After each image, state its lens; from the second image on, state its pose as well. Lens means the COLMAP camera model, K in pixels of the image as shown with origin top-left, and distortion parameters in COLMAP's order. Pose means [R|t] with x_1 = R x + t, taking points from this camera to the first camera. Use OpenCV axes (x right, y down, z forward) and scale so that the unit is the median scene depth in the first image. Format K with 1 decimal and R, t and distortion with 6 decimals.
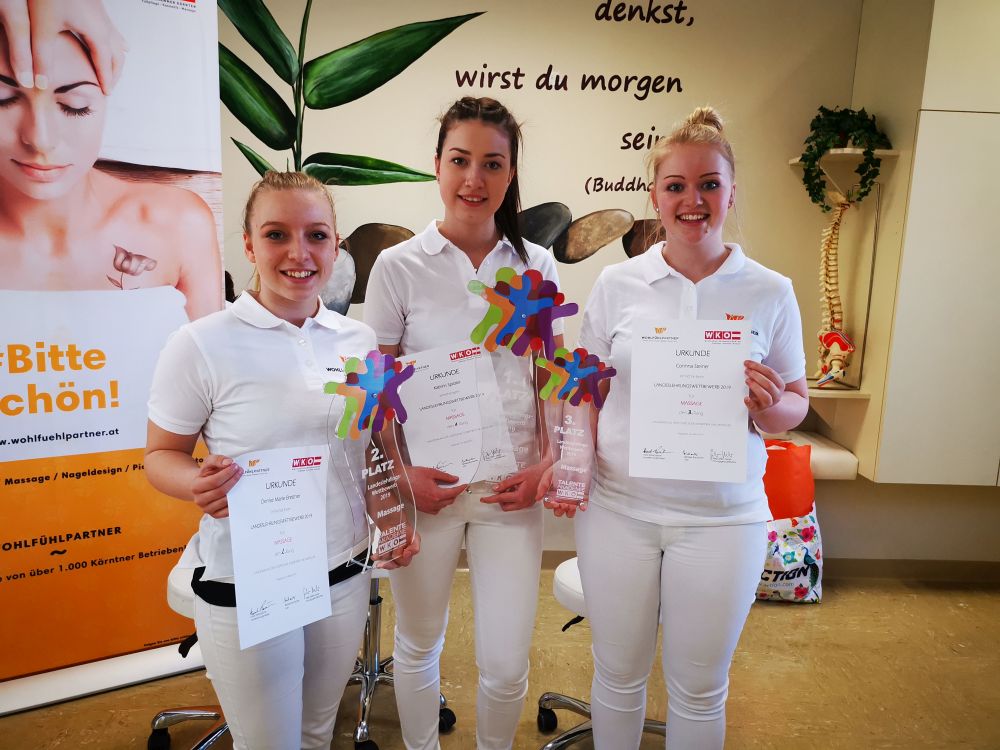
lens RADIAL K [[785.0, 0, 499.8], [0, 785.0, 372.8], [0, 0, 1]] dist [0.054120, -0.048592]
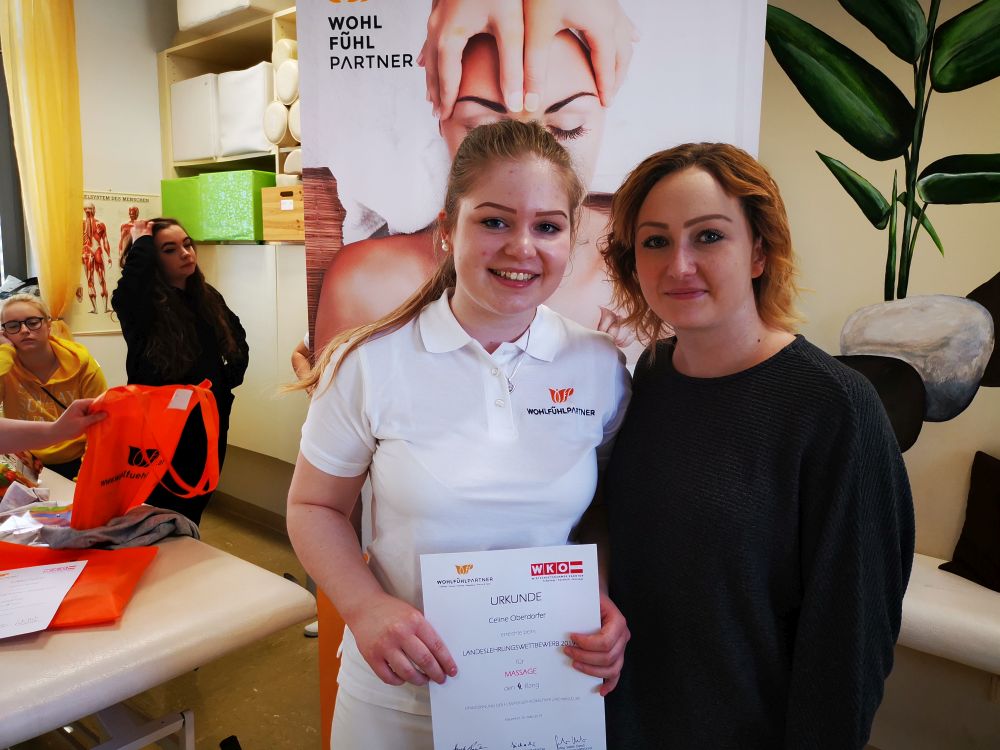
lens RADIAL K [[785.0, 0, 497.7], [0, 785.0, 371.7], [0, 0, 1]] dist [0.054120, -0.048592]
pose [[0.716460, 0.070608, -0.694046, -0.025343], [-0.100907, 0.994891, -0.002952, -0.063066], [0.690292, 0.072149, 0.719925, 0.290555]]
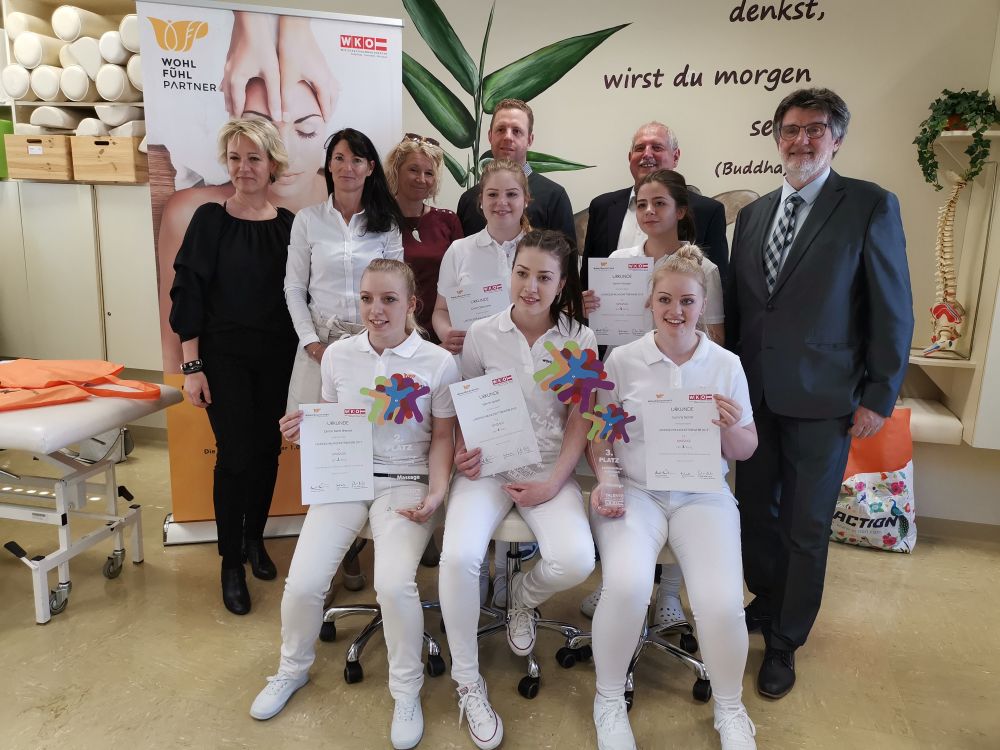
lens RADIAL K [[785.0, 0, 499.0], [0, 785.0, 372.6], [0, 0, 1]] dist [0.054120, -0.048592]
pose [[0.953228, 0.053766, -0.297431, 0.180595], [-0.042976, 0.998163, 0.042703, 0.021110], [0.299180, -0.027923, 0.953788, -0.204952]]
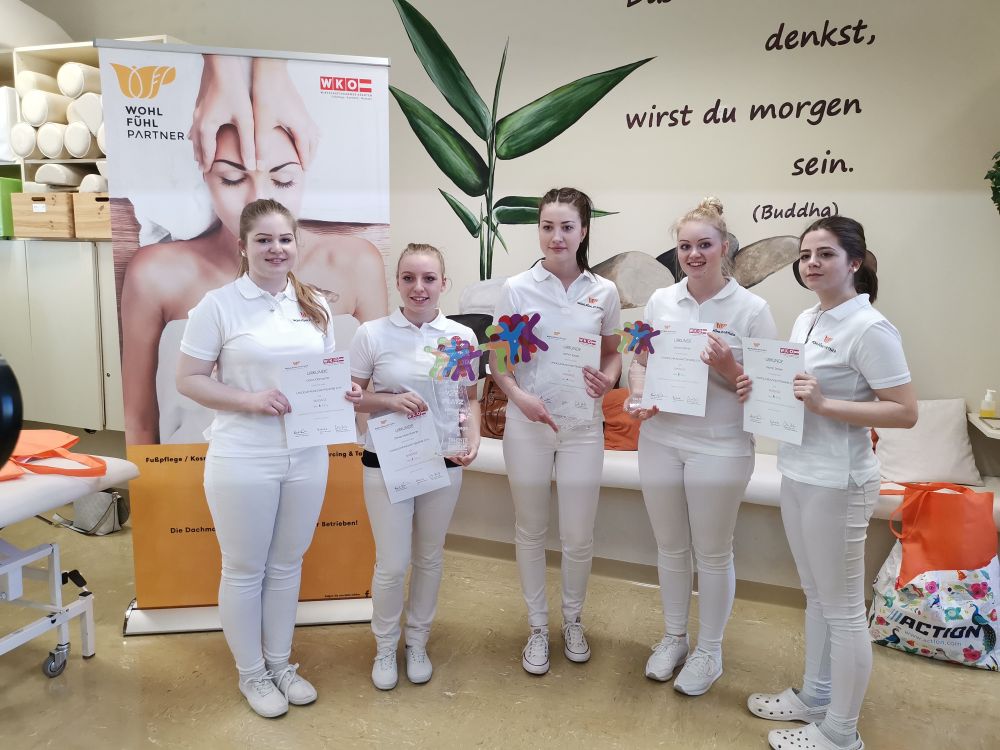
lens RADIAL K [[785.0, 0, 499.2], [0, 785.0, 371.1], [0, 0, 1]] dist [0.054120, -0.048592]
pose [[0.920652, 0.034201, -0.388884, 0.228185], [-0.044603, 0.998847, -0.017749, -0.004833], [0.387829, 0.033686, 0.921116, -0.052822]]
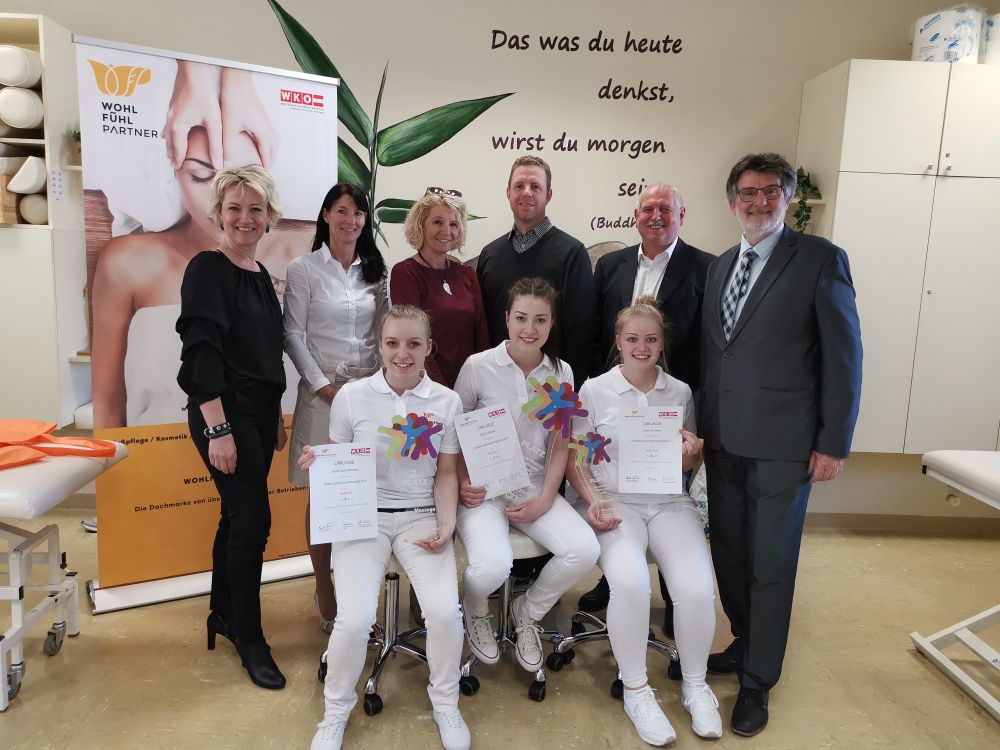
lens RADIAL K [[785.0, 0, 500.9], [0, 785.0, 372.5], [0, 0, 1]] dist [0.054120, -0.048592]
pose [[0.999994, 0.001815, -0.003050, -0.038782], [-0.001853, 0.999919, -0.012630, 0.027297], [0.003027, 0.012635, 0.999916, -0.321809]]
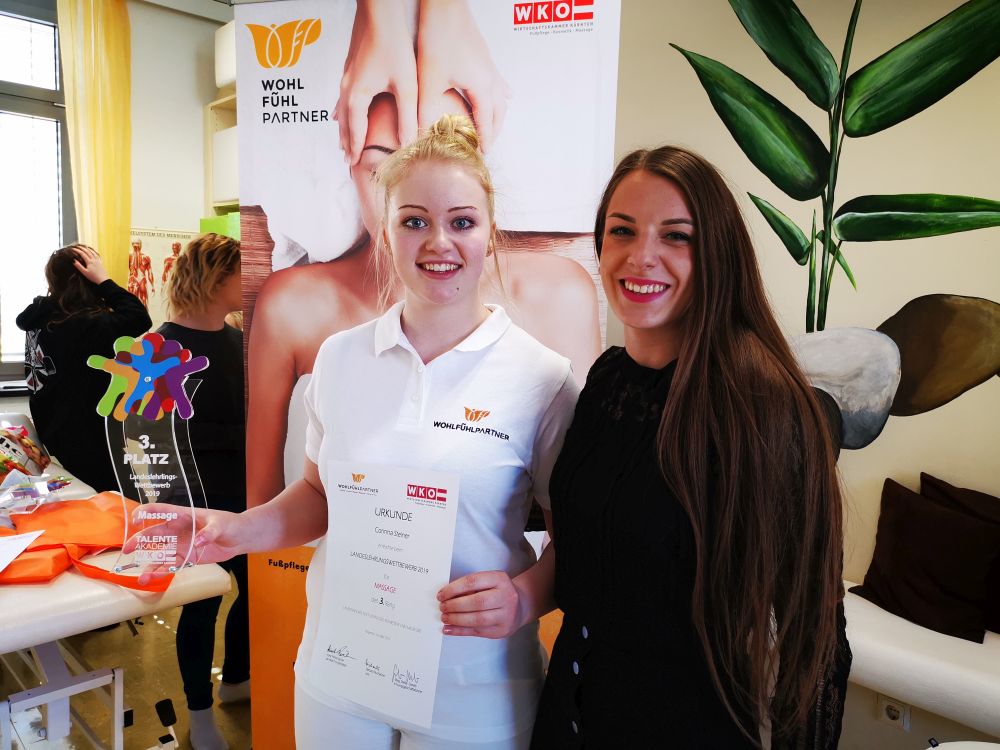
lens RADIAL K [[785.0, 0, 498.2], [0, 785.0, 371.5], [0, 0, 1]] dist [0.054120, -0.048592]
pose [[0.633898, 0.052057, -0.771663, 0.126124], [-0.129428, 0.990803, -0.039481, -0.060051], [0.762510, 0.124901, 0.634806, 0.351143]]
